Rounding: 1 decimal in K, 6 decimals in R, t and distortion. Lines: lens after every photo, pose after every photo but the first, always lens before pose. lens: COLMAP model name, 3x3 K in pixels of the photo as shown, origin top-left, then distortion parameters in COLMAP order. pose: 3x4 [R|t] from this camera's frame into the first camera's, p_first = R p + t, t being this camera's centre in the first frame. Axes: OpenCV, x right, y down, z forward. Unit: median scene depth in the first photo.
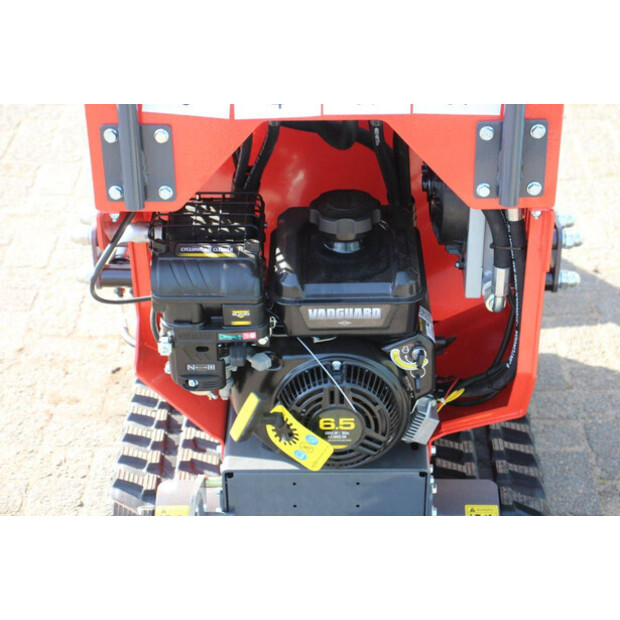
lens RADIAL K [[1448.0, 0, 309.5], [0, 1448.0, 305.7], [0, 0, 1]] dist [0.369777, 0.000000]
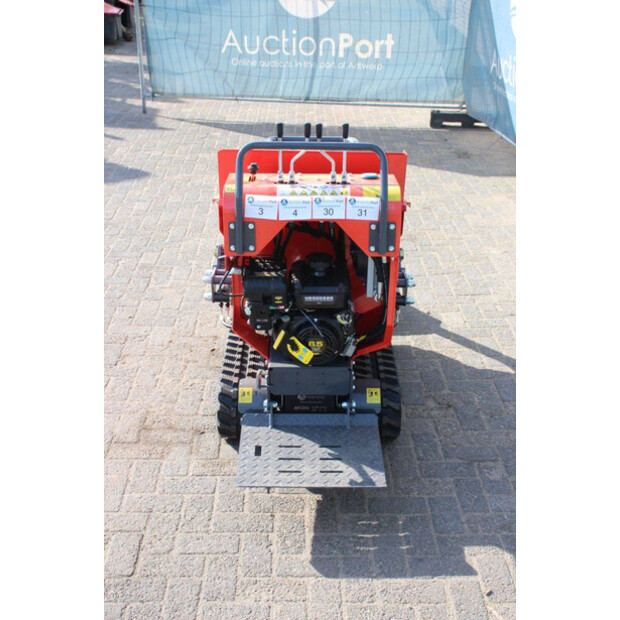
lens RADIAL K [[833.9, 0, 309.0], [0, 833.9, 312.7], [0, 0, 1]] dist [0.049099, 0.000000]
pose [[0.999640, 0.011505, 0.024244, -0.027929], [-0.009440, 0.996451, -0.083646, 0.148088], [-0.025121, 0.083387, 0.996201, -0.445772]]
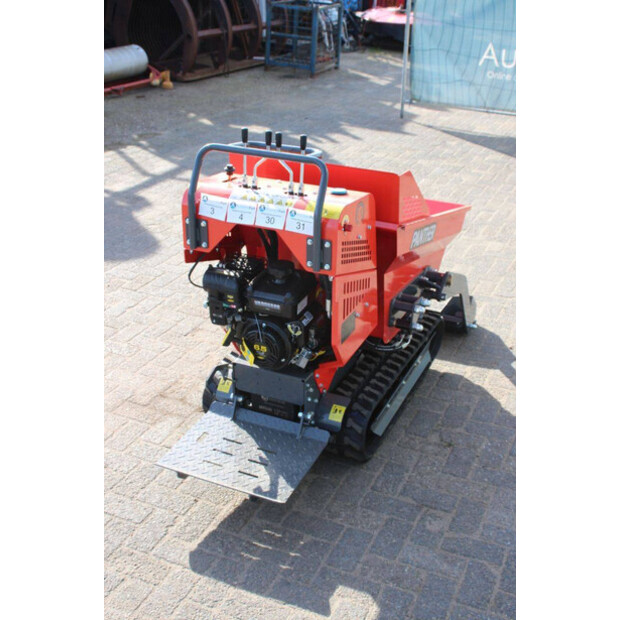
lens RADIAL K [[782.3, 0, 307.1], [0, 782.3, 313.8], [0, 0, 1]] dist [0.032195, 0.000000]
pose [[0.913693, 0.195894, -0.356078, 0.572167], [-0.220301, 0.975004, -0.028898, 0.043930], [0.341516, 0.104848, 0.934009, -0.267416]]
